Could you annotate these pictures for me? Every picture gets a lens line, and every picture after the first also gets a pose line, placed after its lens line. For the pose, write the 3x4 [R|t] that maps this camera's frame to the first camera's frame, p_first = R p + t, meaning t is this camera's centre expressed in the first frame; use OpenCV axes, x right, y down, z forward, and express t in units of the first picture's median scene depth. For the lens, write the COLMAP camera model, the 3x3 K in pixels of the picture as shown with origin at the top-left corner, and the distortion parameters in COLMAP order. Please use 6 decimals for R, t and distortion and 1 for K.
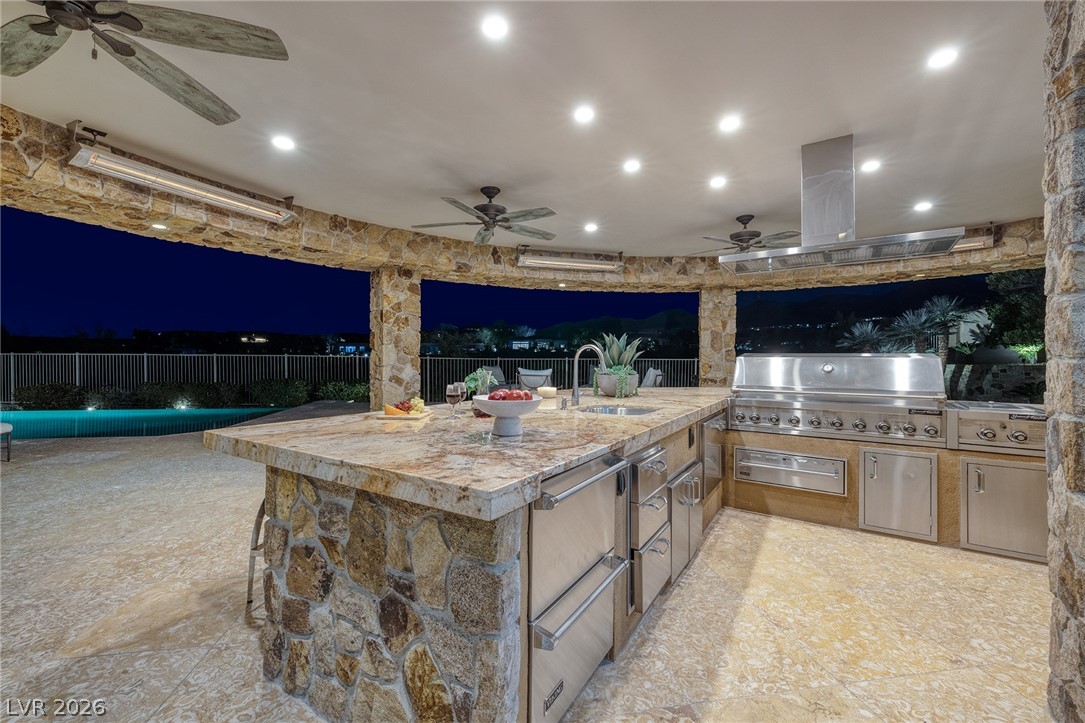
lens RADIAL K [[455.4, 0, 545.9], [0, 455.4, 355.0], [0, 0, 1]] dist [0.001544, 0.000267]
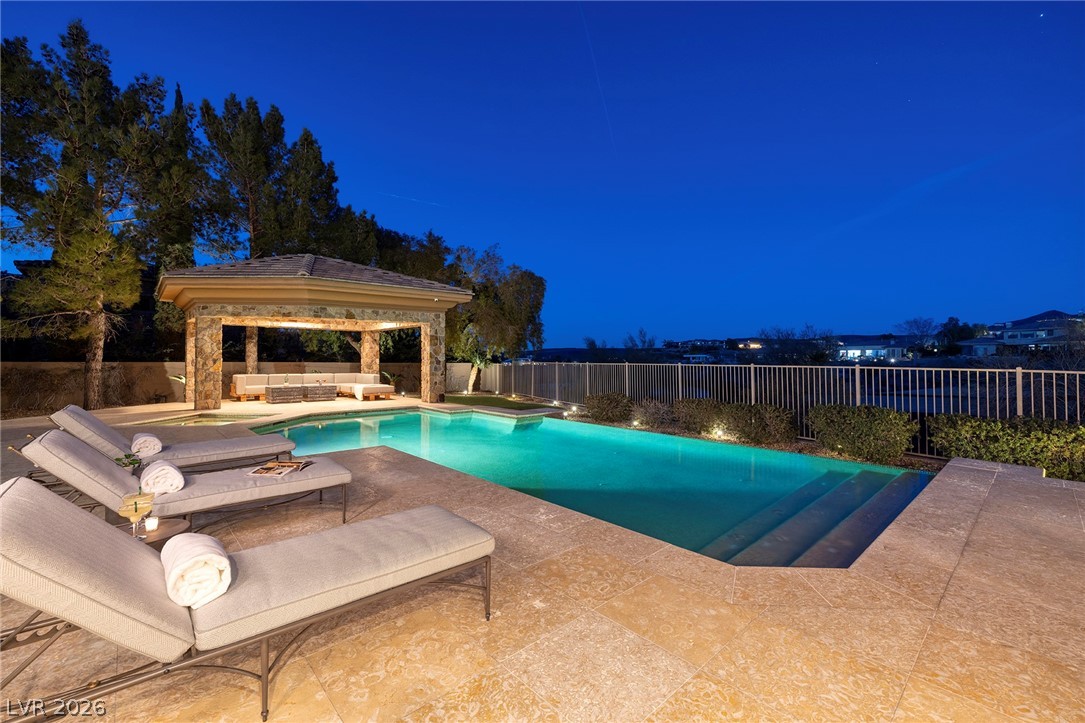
lens RADIAL K [[455.4, 0, 545.9], [0, 455.4, 355.0], [0, 0, 1]] dist [0.001544, 0.000267]
pose [[0.549824, -0.012113, -0.835192, -0.121959], [0.002978, 0.999917, -0.012542, -0.004104], [0.835275, 0.004408, 0.549815, 0.127778]]
